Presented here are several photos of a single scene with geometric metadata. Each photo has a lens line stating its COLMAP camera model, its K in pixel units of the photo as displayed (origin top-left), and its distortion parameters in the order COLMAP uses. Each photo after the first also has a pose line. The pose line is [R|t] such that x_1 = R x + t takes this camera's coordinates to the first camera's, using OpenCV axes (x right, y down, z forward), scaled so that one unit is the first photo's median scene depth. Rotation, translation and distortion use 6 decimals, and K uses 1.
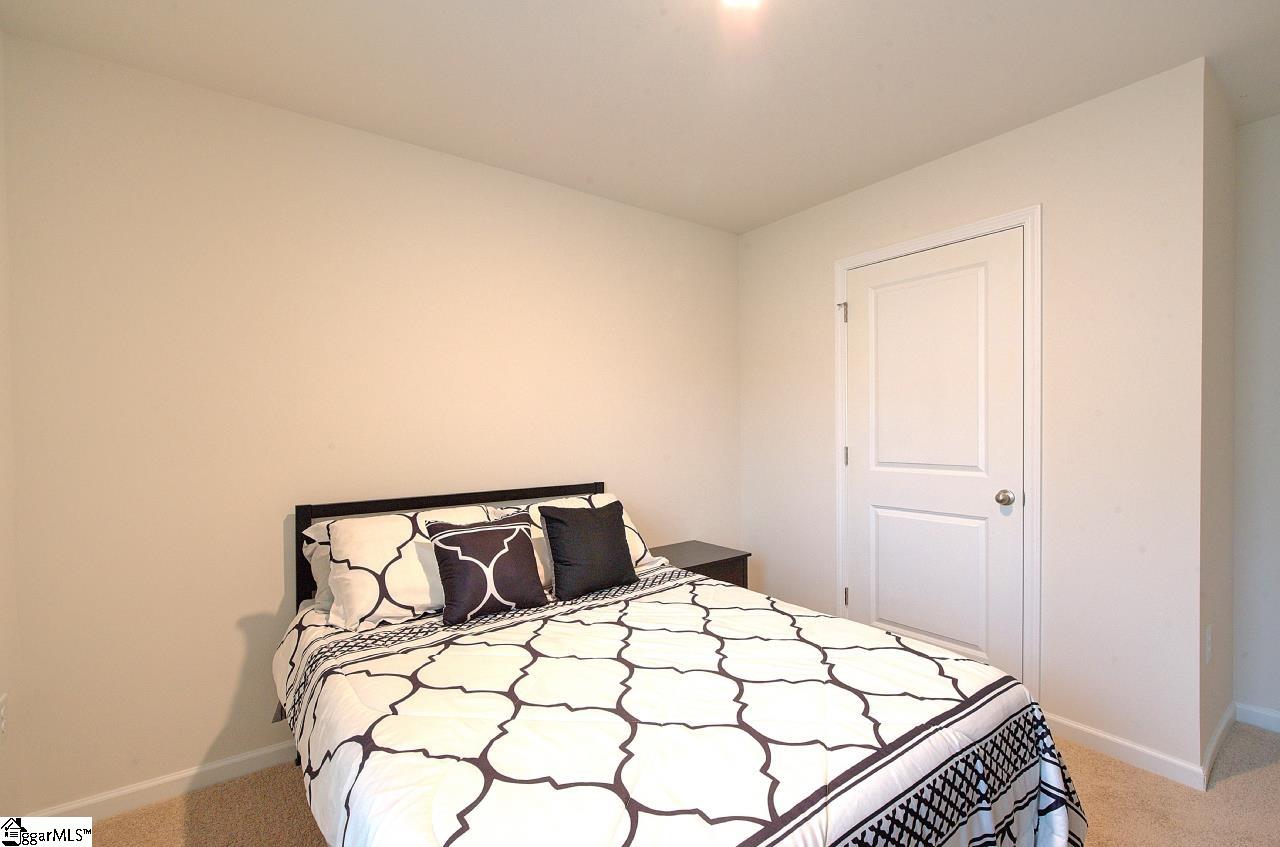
lens RADIAL K [[551.6, 0, 644.0], [0, 551.6, 427.3], [0, 0, 1]] dist [0.001473, 0.000078]
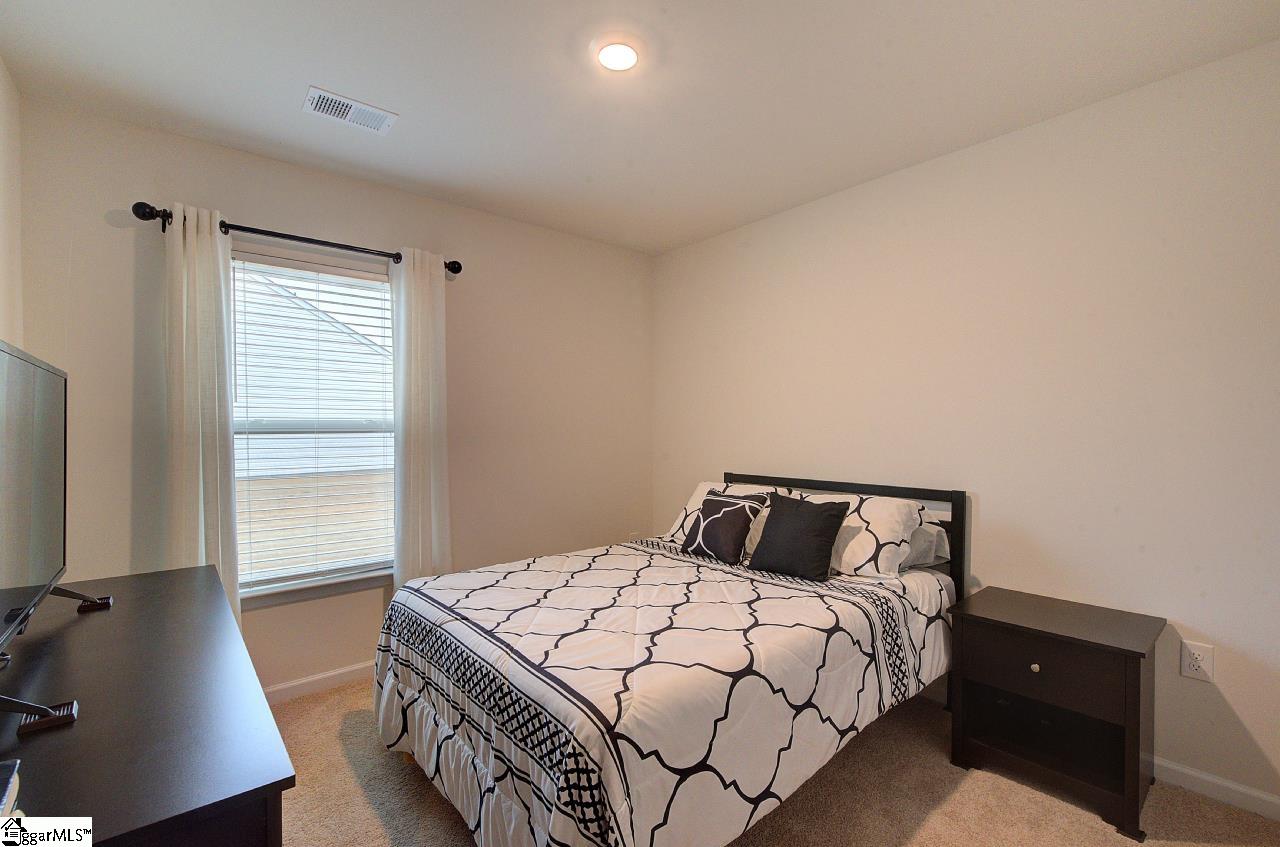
lens RADIAL K [[551.6, 0, 641.7], [0, 551.6, 426.9], [0, 0, 1]] dist [0.001473, 0.000078]
pose [[0.062736, 0.002224, -0.998028, 1.117098], [0.011429, 0.999930, 0.002947, -0.003881], [0.997965, -0.011591, 0.062706, 0.733965]]
